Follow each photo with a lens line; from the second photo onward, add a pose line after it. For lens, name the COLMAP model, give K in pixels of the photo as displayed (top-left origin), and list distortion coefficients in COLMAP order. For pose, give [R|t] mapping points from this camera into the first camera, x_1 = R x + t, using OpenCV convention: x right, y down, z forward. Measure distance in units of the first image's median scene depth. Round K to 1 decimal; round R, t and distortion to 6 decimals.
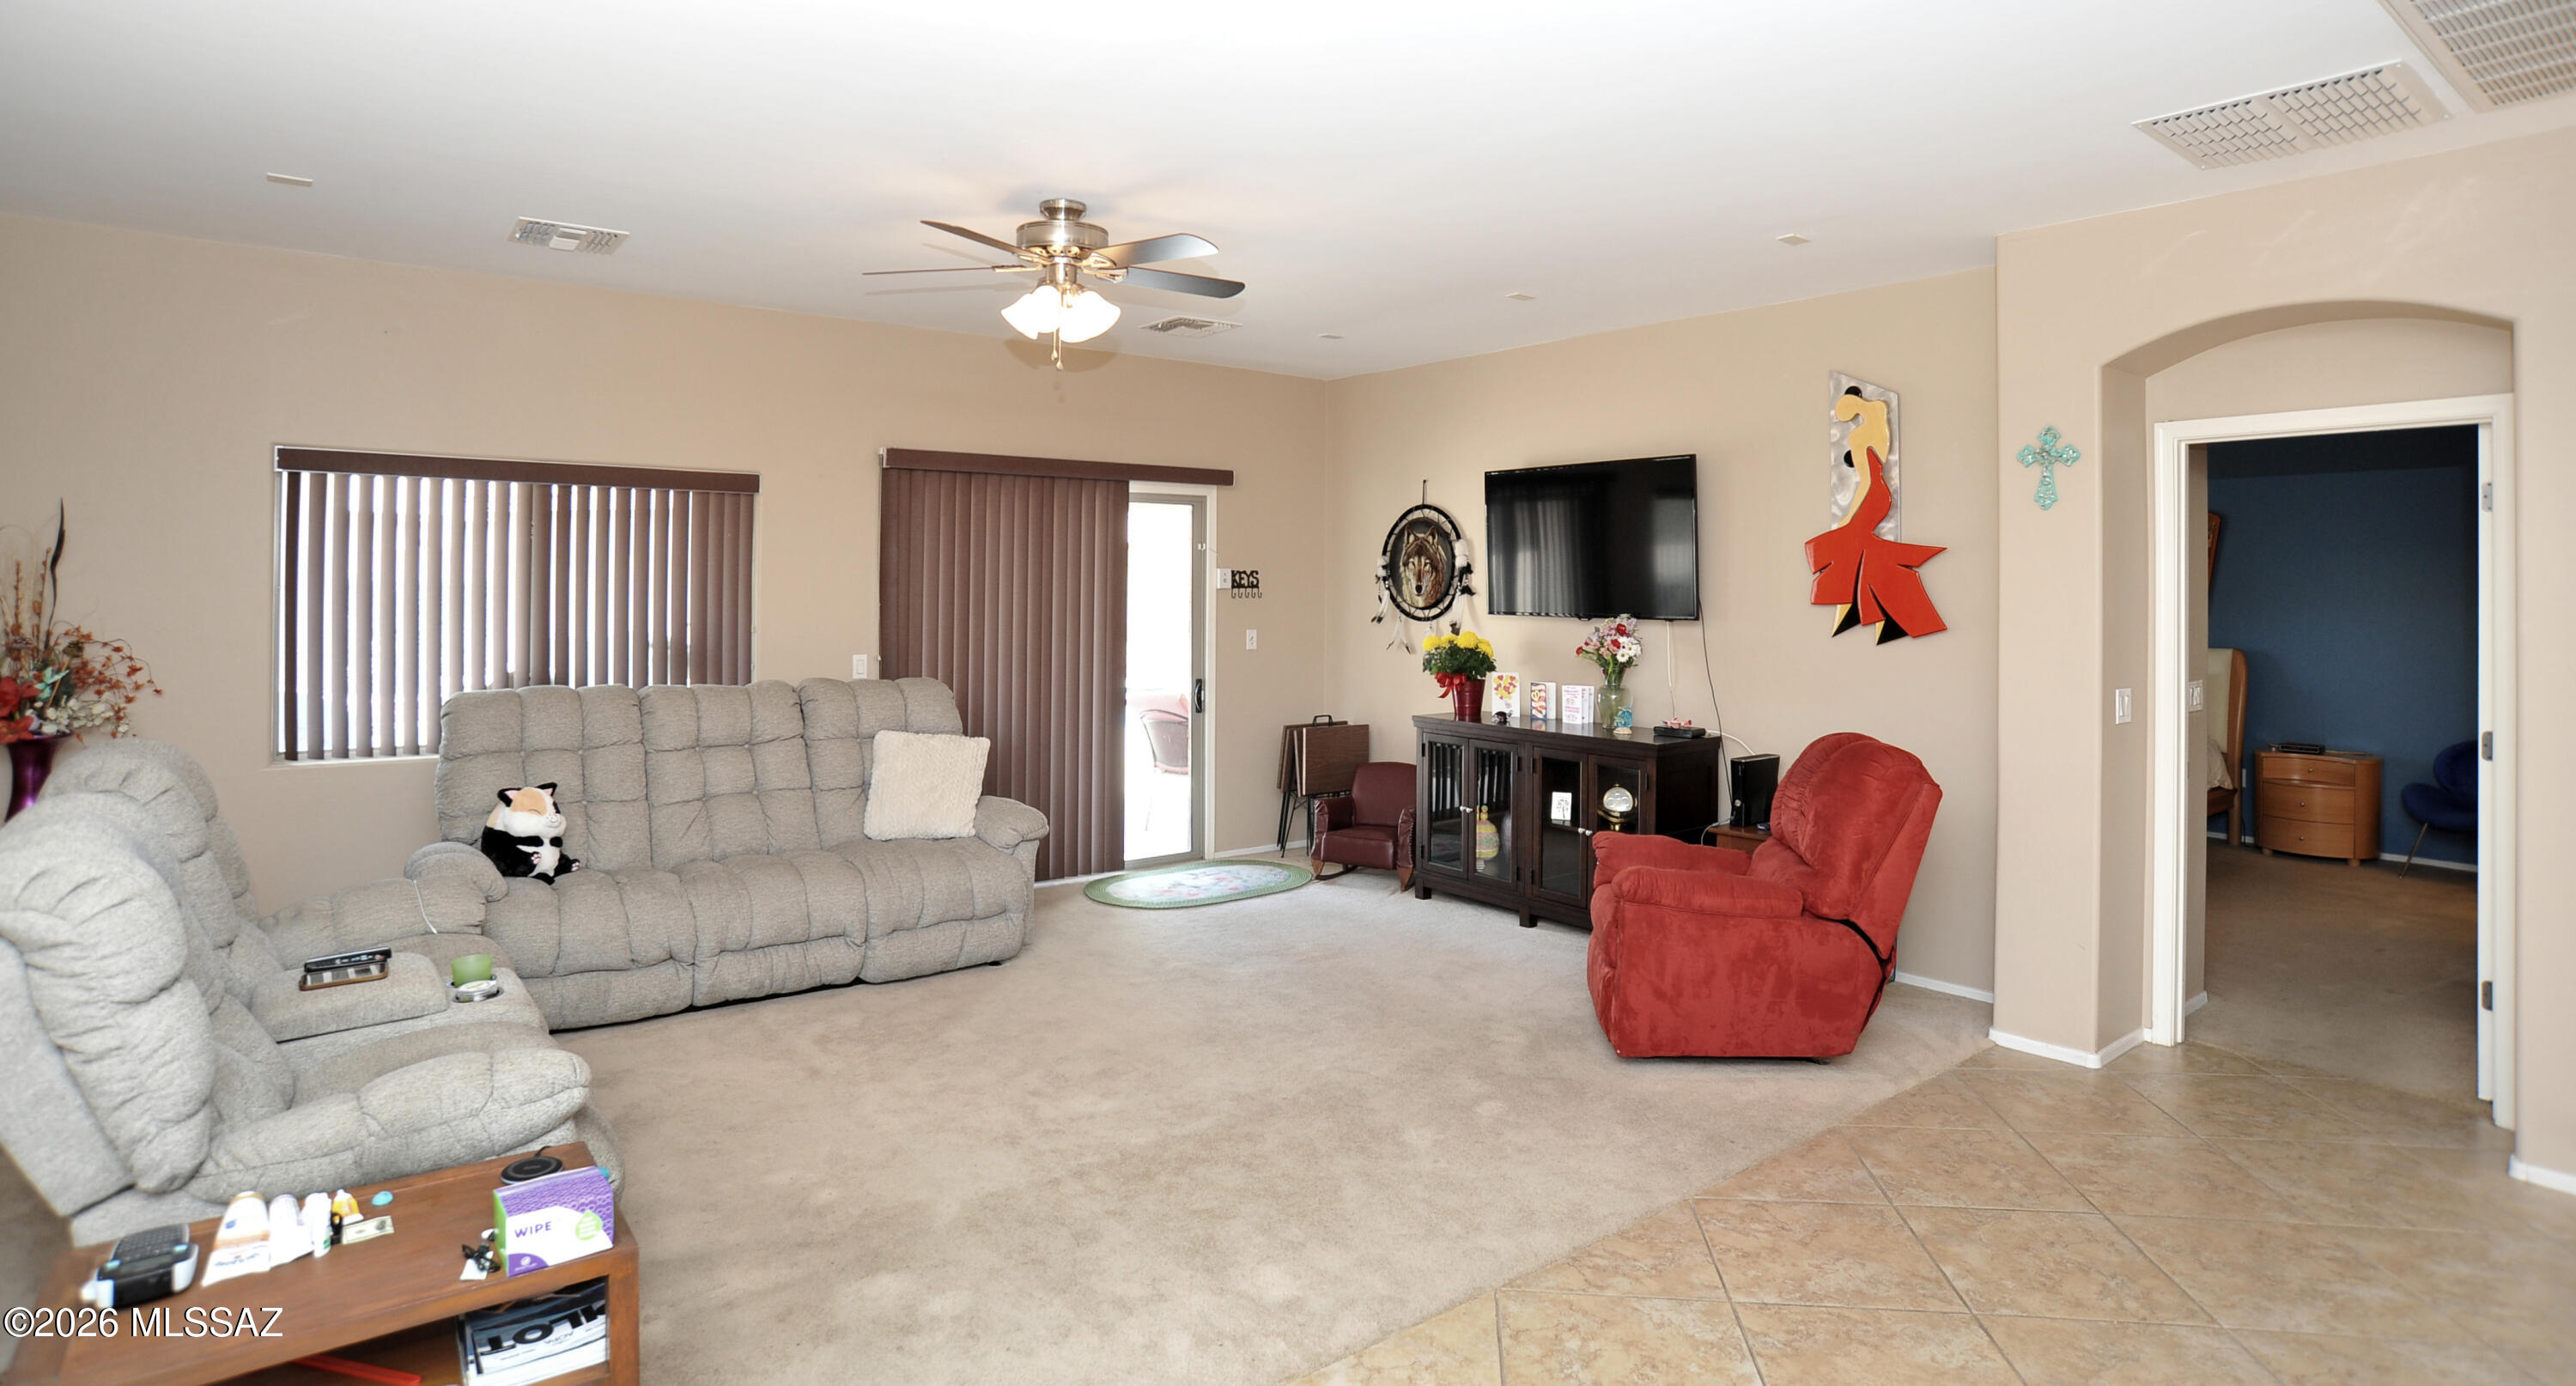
lens RADIAL K [[1335.7, 0, 1260.2], [0, 1335.7, 581.6], [0, 0, 1]] dist [-0.047654, 0.000354]
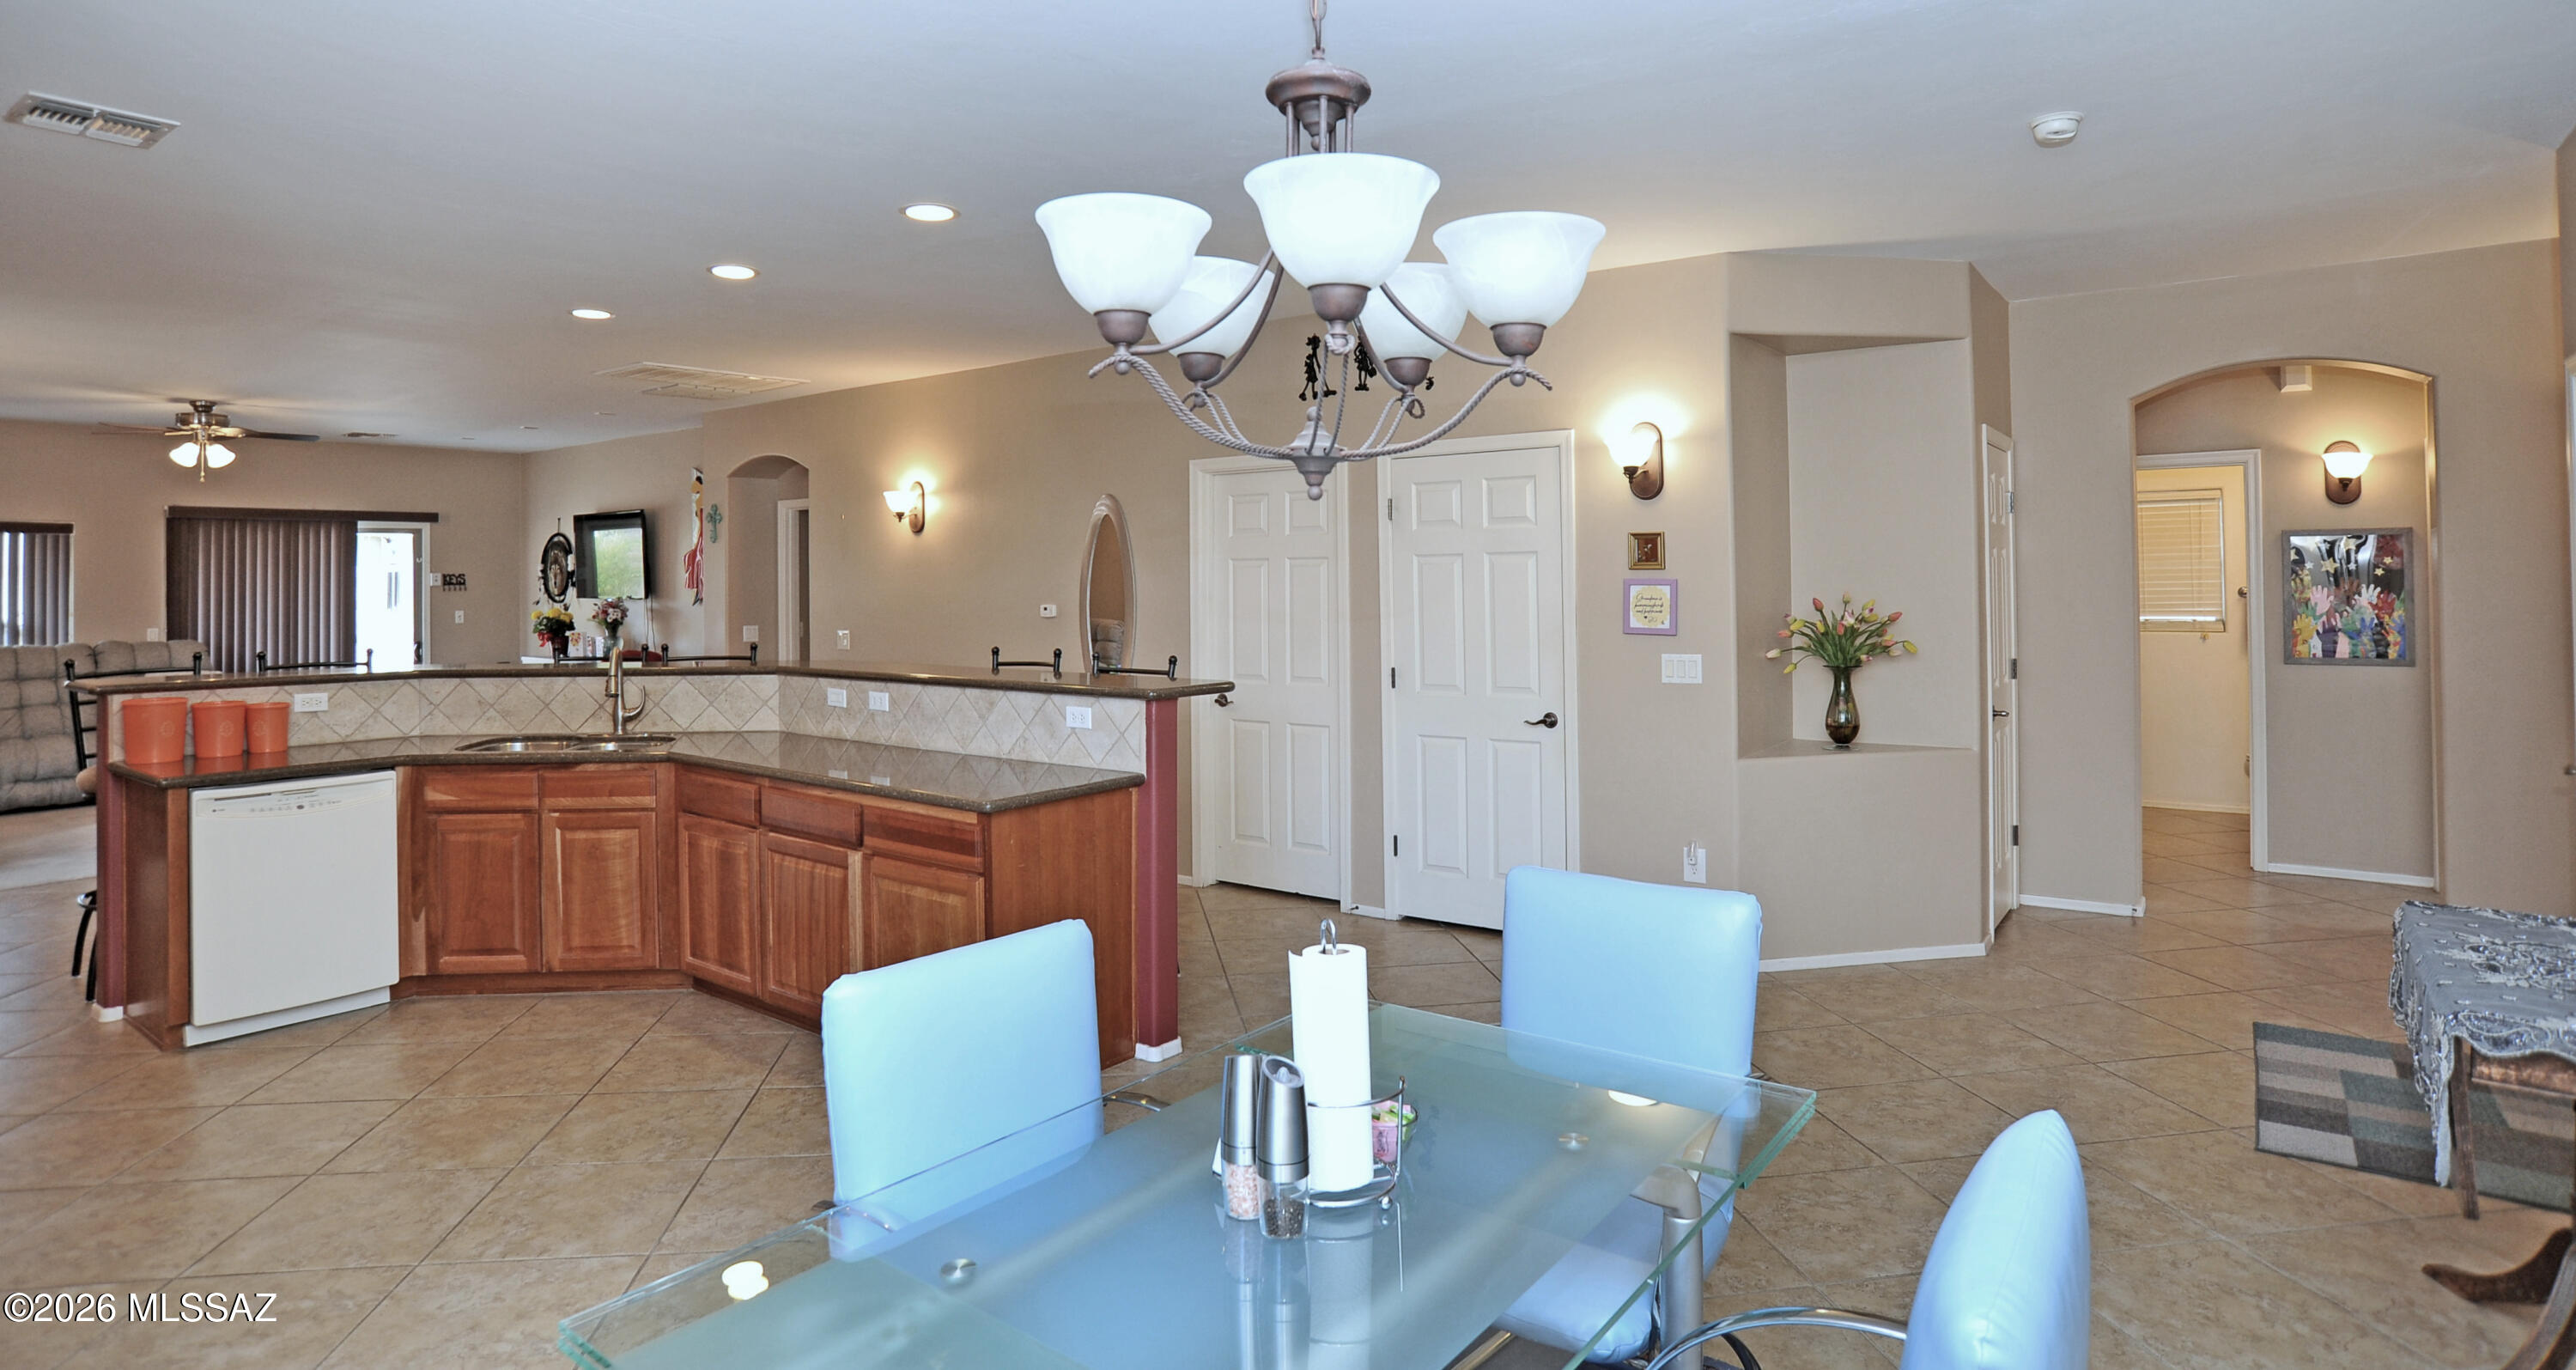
lens RADIAL K [[1325.9, 0, 1228.6], [0, 1325.9, 559.1], [0, 0, 1]] dist [-0.031230, 0.000405]
pose [[0.971898, -0.009953, 0.235193, 0.728456], [0.012897, 0.999857, -0.010984, 0.004489], [-0.235050, 0.013708, 0.971887, -1.054831]]
